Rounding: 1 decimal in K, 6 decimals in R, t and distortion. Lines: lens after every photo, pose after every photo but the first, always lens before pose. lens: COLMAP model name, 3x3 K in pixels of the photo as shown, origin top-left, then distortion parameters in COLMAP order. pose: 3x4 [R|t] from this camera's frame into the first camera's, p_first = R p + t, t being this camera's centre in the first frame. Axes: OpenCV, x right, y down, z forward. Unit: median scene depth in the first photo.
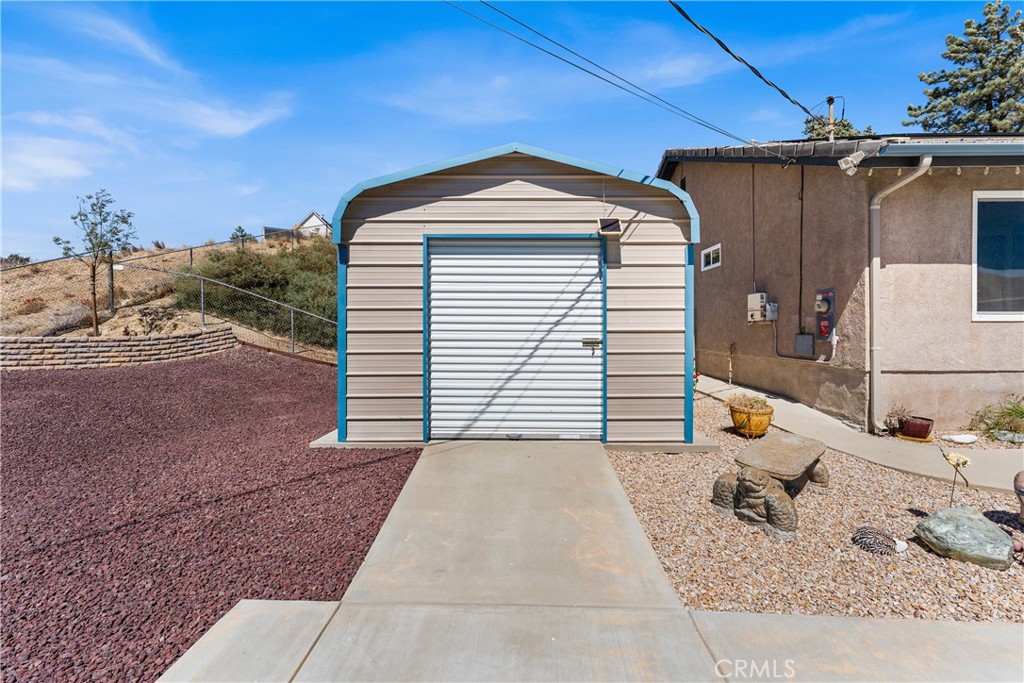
lens RADIAL K [[414.0, 0, 515.1], [0, 414.0, 329.9], [0, 0, 1]] dist [0.000096, 0.000408]
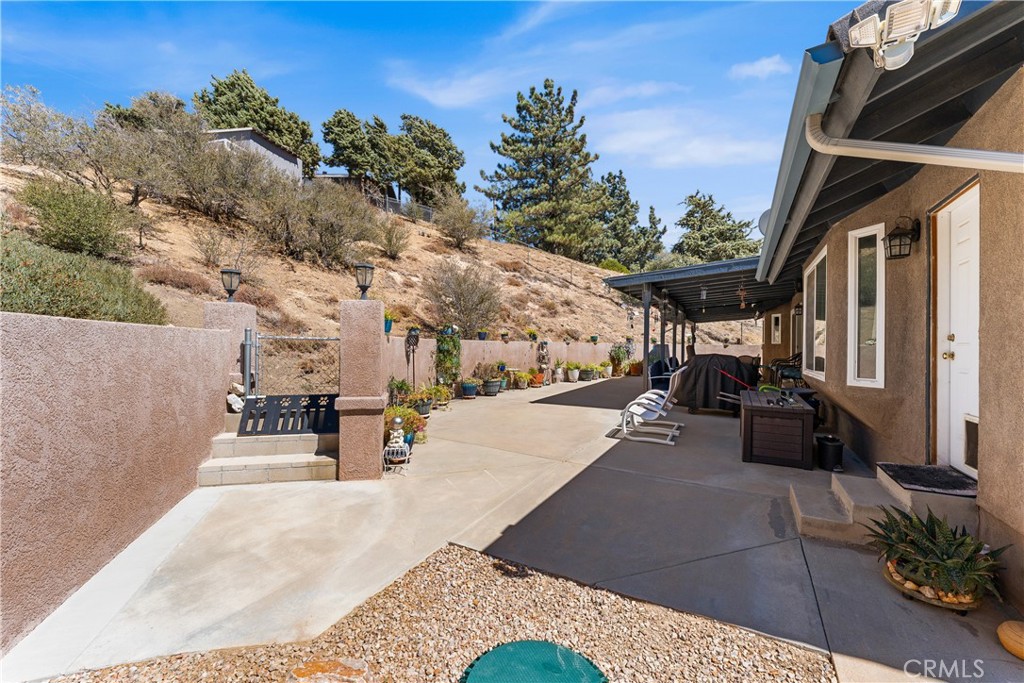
lens RADIAL K [[411.8, 0, 514.8], [0, 411.8, 342.4], [0, 0, 1]] dist [0.000910, -0.000113]
pose [[0.469252, 0.016072, 0.882918, 0.449695], [-0.008916, 0.999870, -0.013463, -0.104345], [-0.883019, -0.001555, 0.469334, 3.669254]]
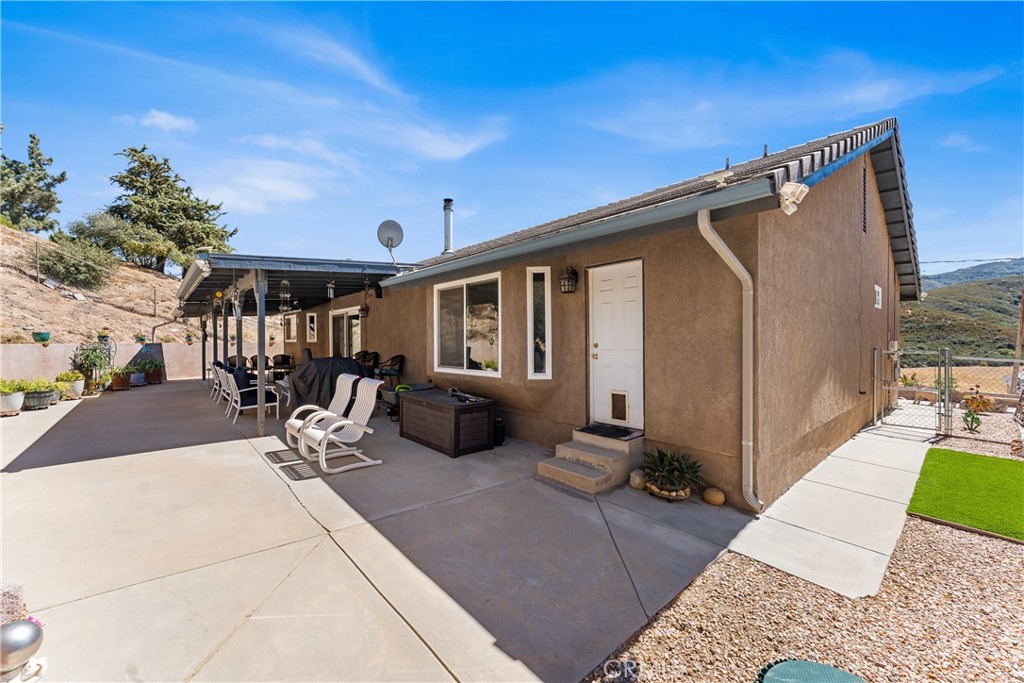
lens RADIAL K [[406.1, 0, 510.4], [0, 406.1, 343.5], [0, 0, 1]] dist [-0.001814, -0.000197]
pose [[-0.674009, 0.000869, 0.738723, 0.703543], [0.008989, 0.999935, 0.007025, -0.142284], [-0.738668, 0.011375, -0.673973, 4.259793]]
